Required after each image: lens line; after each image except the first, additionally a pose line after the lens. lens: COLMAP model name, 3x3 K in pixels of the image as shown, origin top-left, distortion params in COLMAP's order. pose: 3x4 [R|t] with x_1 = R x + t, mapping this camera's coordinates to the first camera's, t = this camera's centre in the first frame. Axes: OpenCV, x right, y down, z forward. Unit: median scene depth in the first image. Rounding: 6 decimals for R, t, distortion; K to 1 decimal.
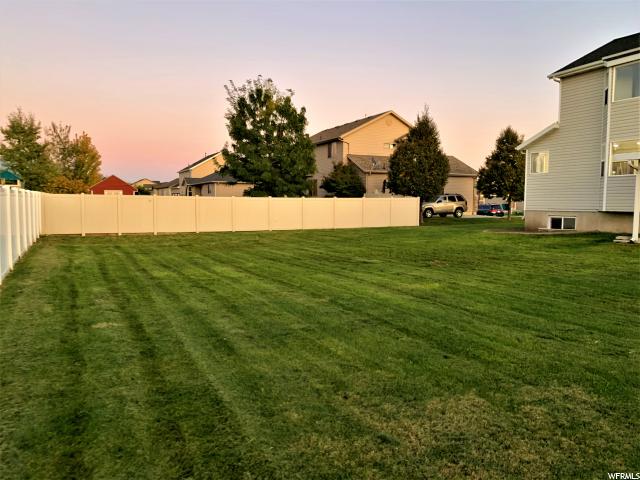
lens RADIAL K [[490.5, 0, 320.0], [0, 490.5, 239.7], [0, 0, 1]] dist [0.009585, 0.004870]
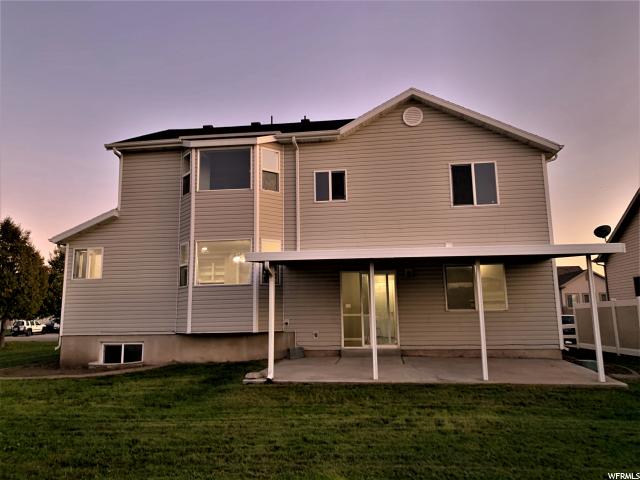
lens RADIAL K [[490.5, 0, 318.0], [0, 490.5, 227.9], [0, 0, 1]] dist [0.009585, 0.004870]
pose [[0.553938, 0.131949, 0.822036, 0.058686], [0.079736, 0.974414, -0.210140, -0.037616], [-0.828731, 0.181950, 0.529244, 0.381561]]
